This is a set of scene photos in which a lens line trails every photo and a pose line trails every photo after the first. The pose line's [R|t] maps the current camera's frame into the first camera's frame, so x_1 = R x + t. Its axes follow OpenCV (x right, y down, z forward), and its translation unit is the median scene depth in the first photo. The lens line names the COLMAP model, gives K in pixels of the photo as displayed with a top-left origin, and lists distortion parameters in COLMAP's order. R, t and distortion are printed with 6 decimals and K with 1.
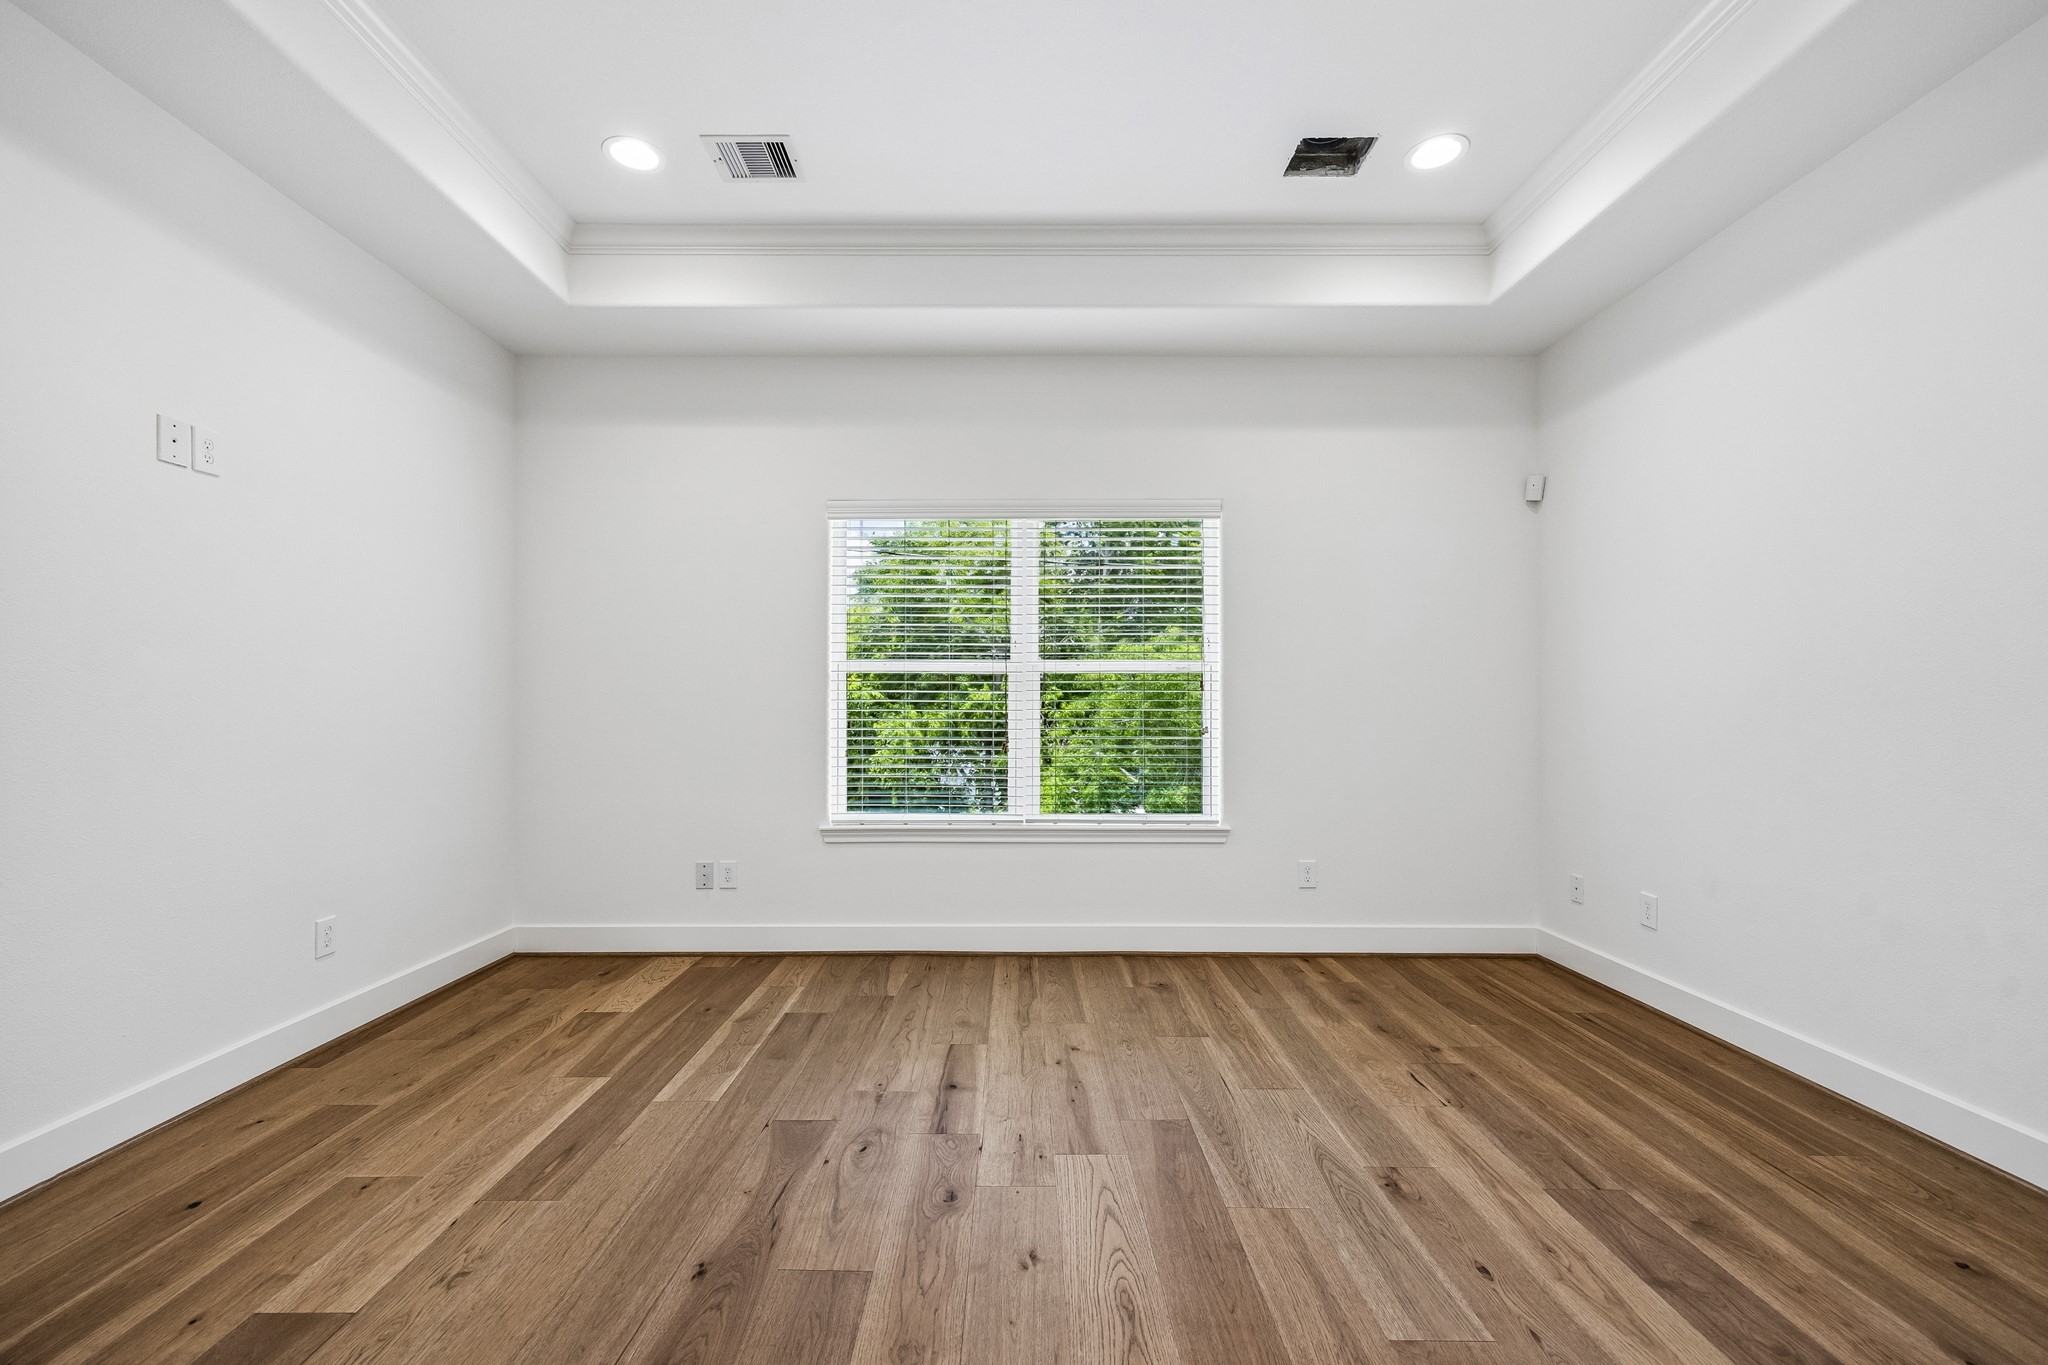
lens RADIAL K [[838.5, 0, 1018.5], [0, 838.5, 708.9], [0, 0, 1]] dist [0.003930, 0.000150]
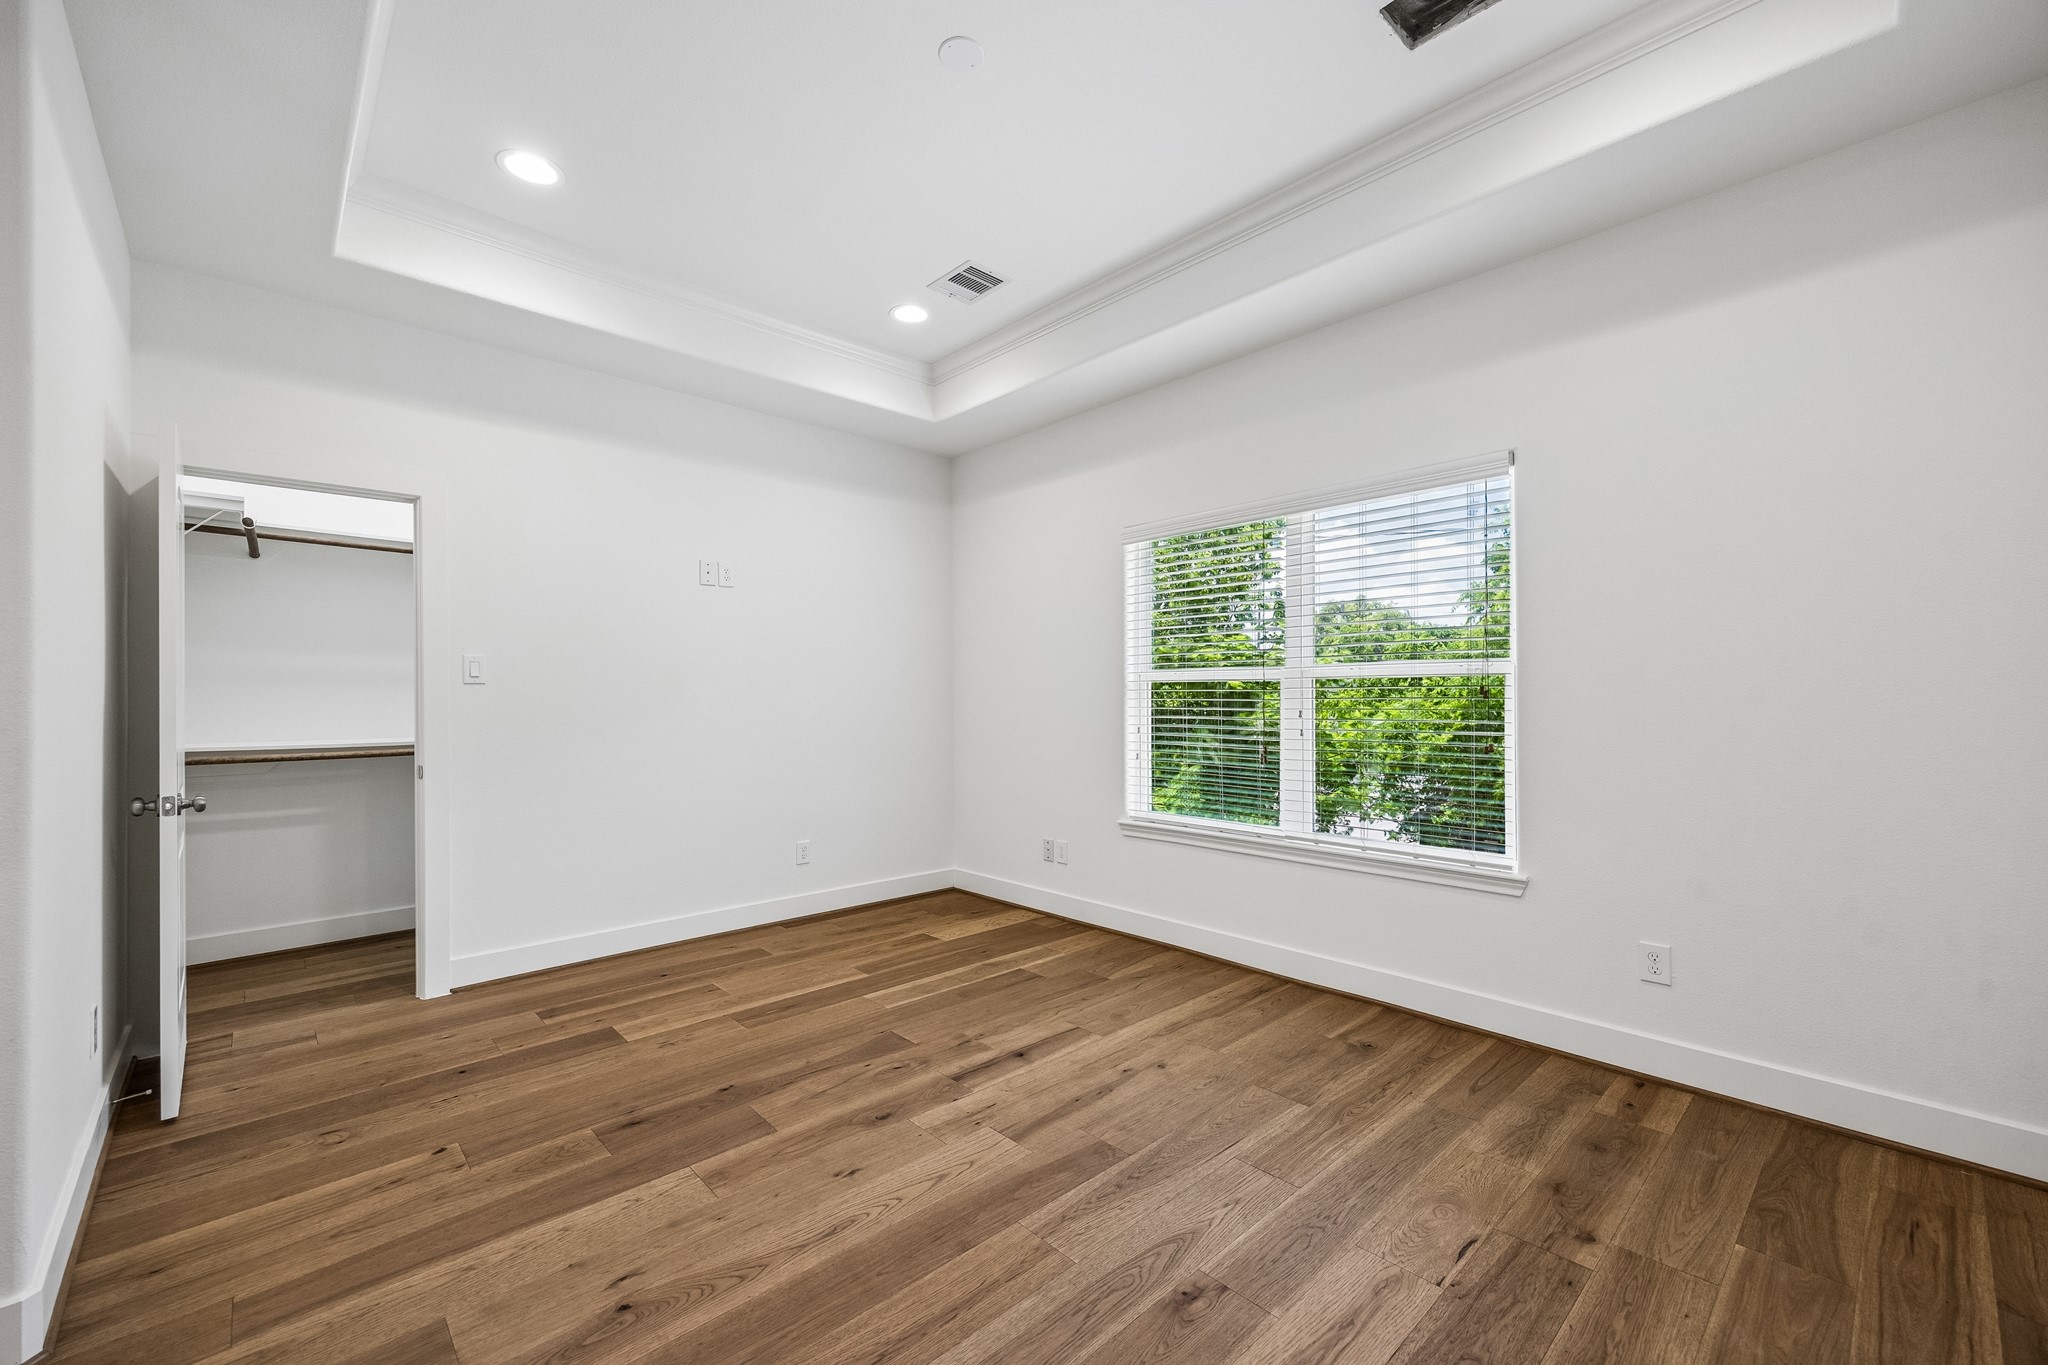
lens RADIAL K [[823.7, 0, 1035.1], [0, 823.7, 704.8], [0, 0, 1]] dist [0.000644, -0.000333]
pose [[0.686841, 0.004075, -0.726797, 0.640569], [0.001919, 0.999971, 0.007420, -0.029820], [0.726806, -0.006492, 0.686813, 0.211745]]
